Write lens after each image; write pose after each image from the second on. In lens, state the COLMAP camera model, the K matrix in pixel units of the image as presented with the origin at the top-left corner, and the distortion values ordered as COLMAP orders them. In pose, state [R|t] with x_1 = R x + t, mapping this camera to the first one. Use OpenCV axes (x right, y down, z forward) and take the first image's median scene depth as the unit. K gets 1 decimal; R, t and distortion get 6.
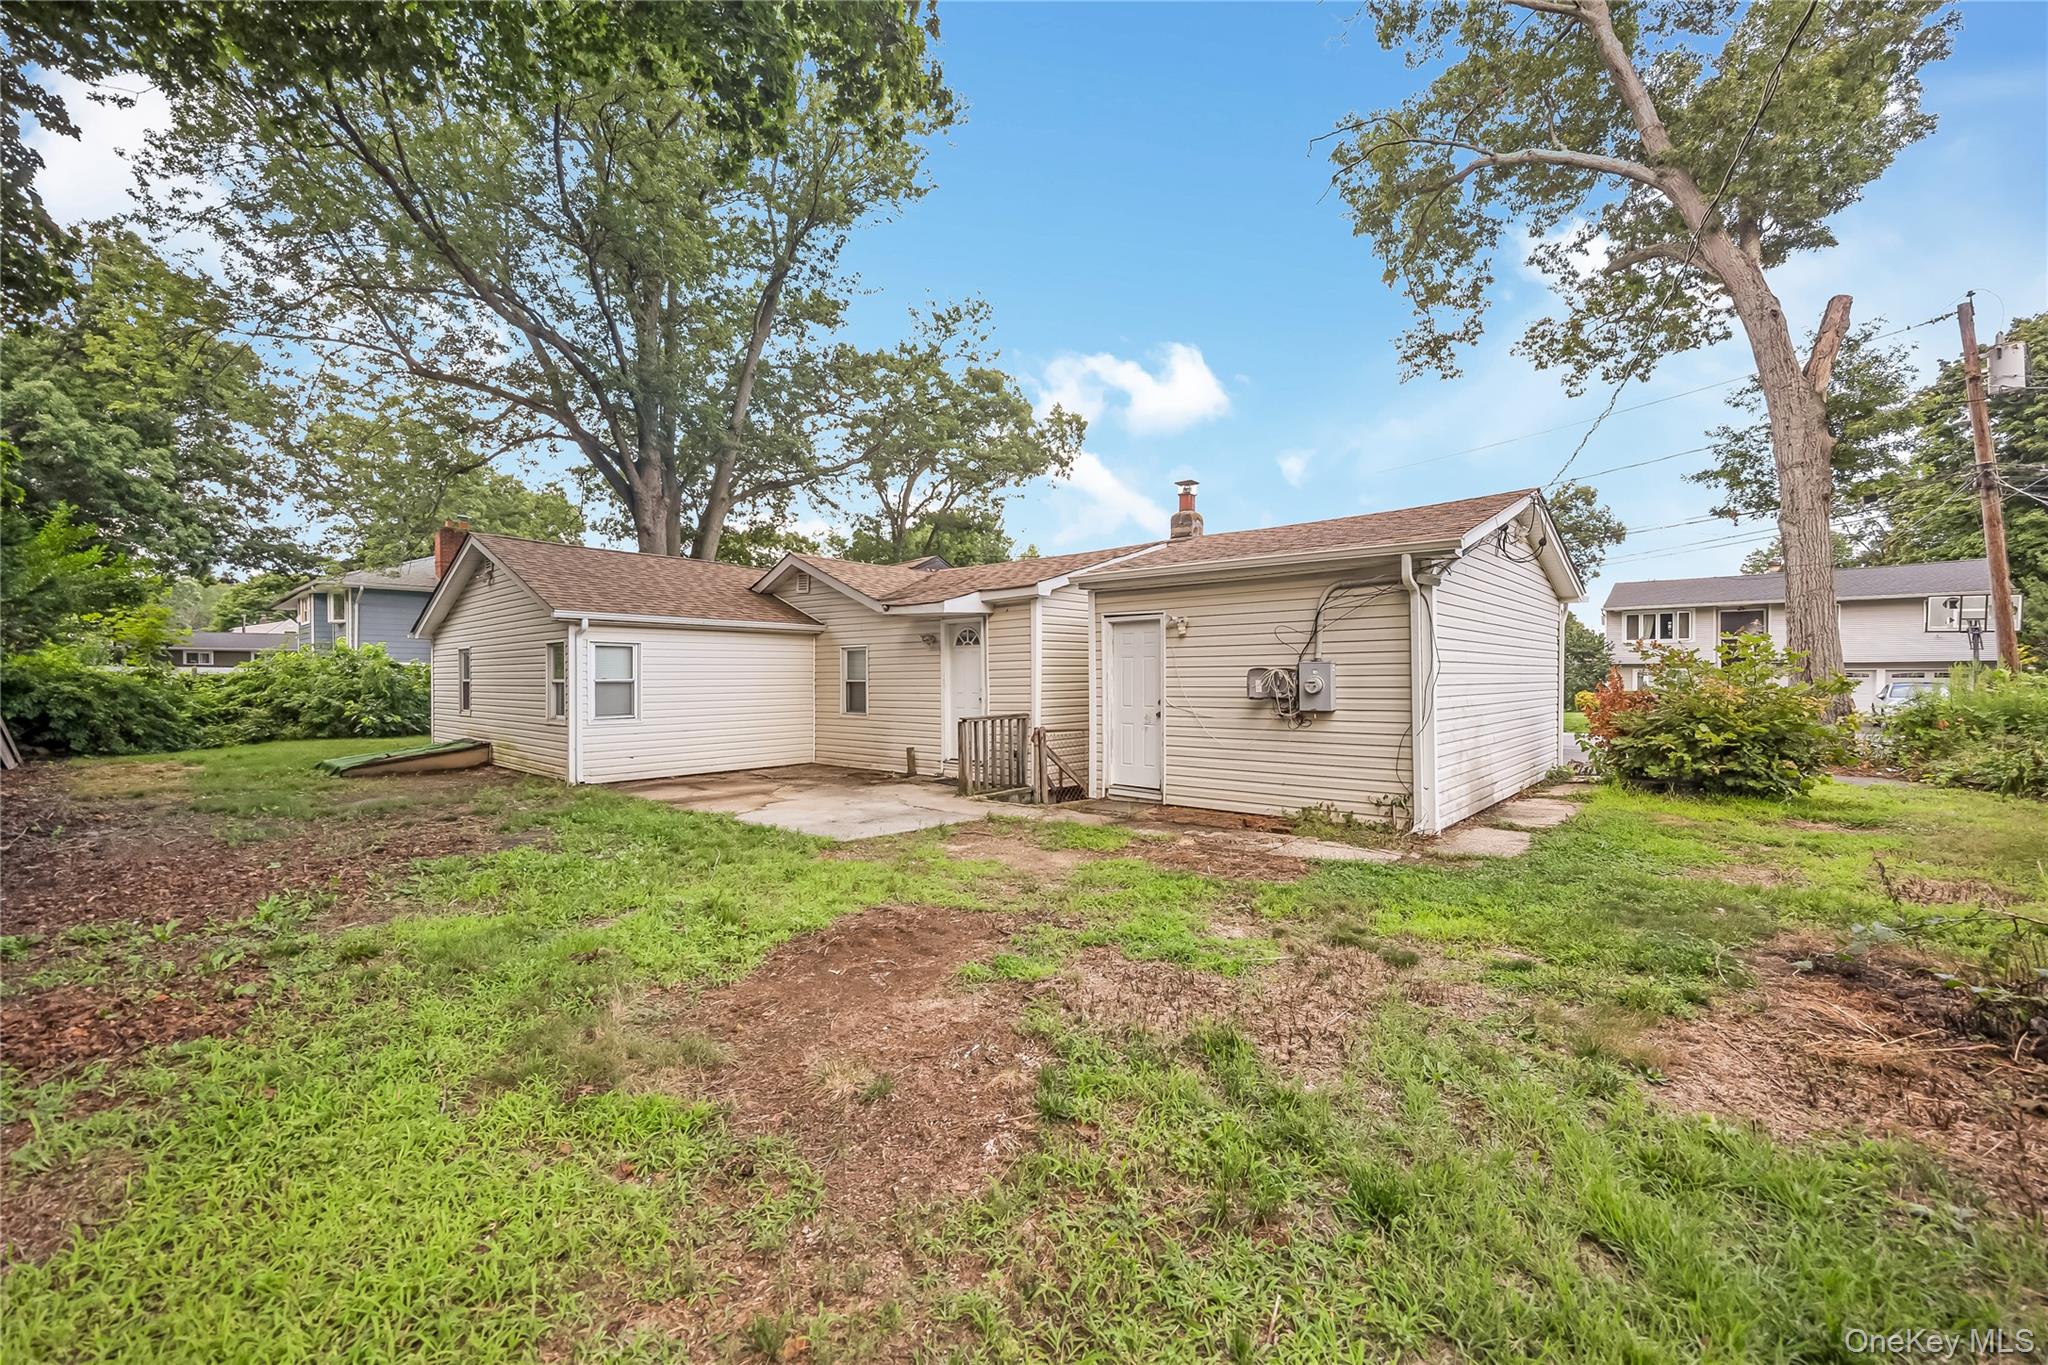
lens RADIAL K [[809.9, 0, 1024.0], [0, 809.9, 682.5], [0, 0, 1]] dist [-0.000672, -0.000143]
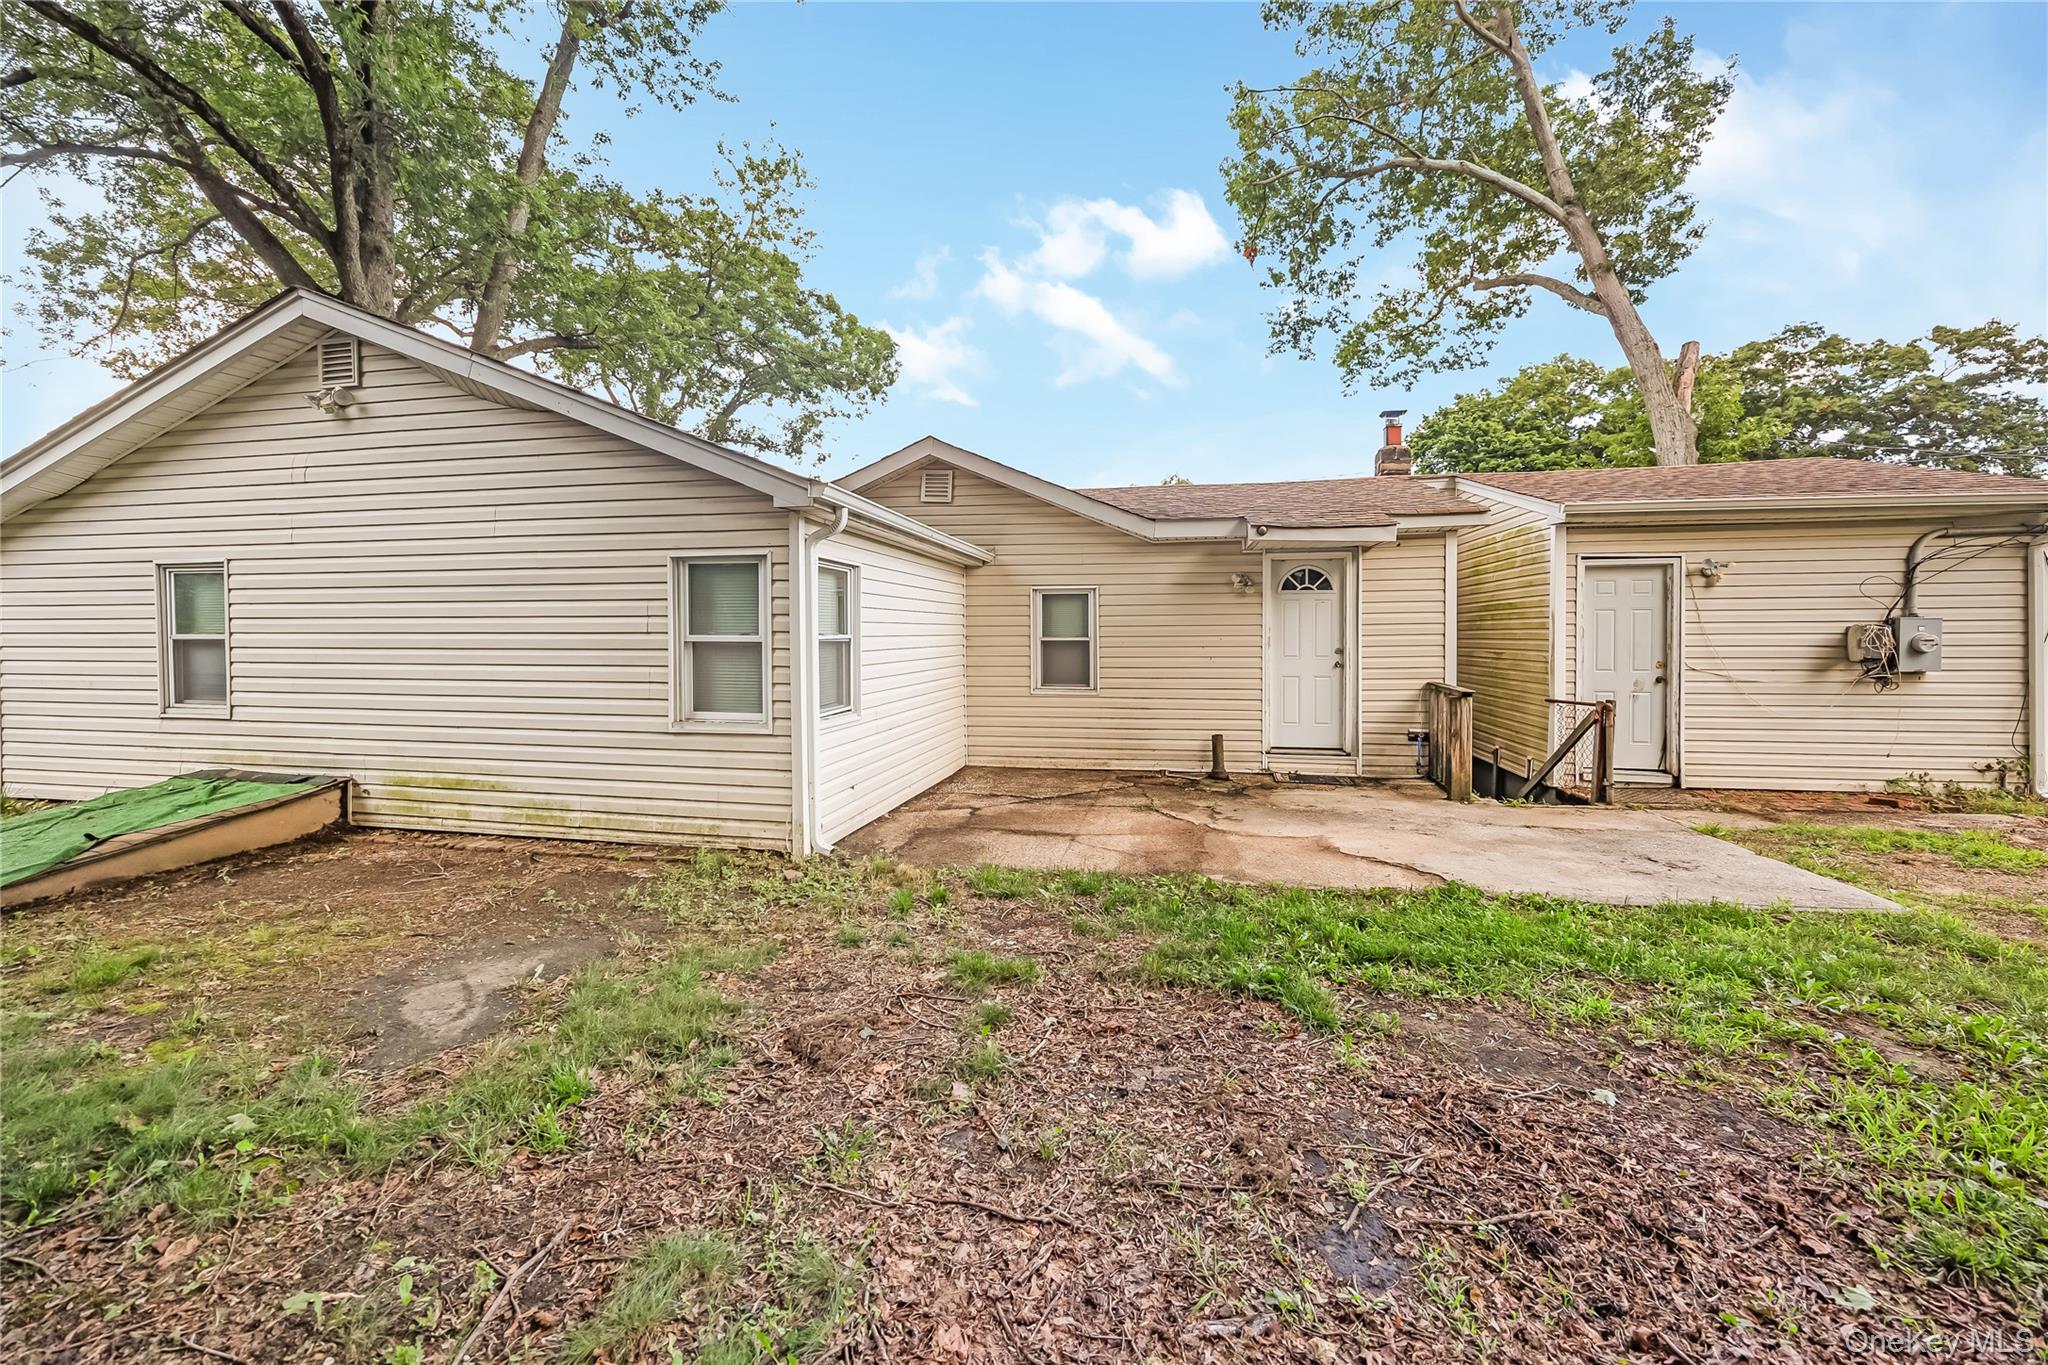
lens RADIAL K [[806.5, 0, 1022.3], [0, 806.5, 654.0], [0, 0, 1]] dist [-0.000038, -0.000033]
pose [[0.860794, -0.007586, 0.508897, -0.638927], [0.001696, 0.999926, 0.012036, 0.001976], [-0.508951, -0.009497, 0.860743, 0.488927]]
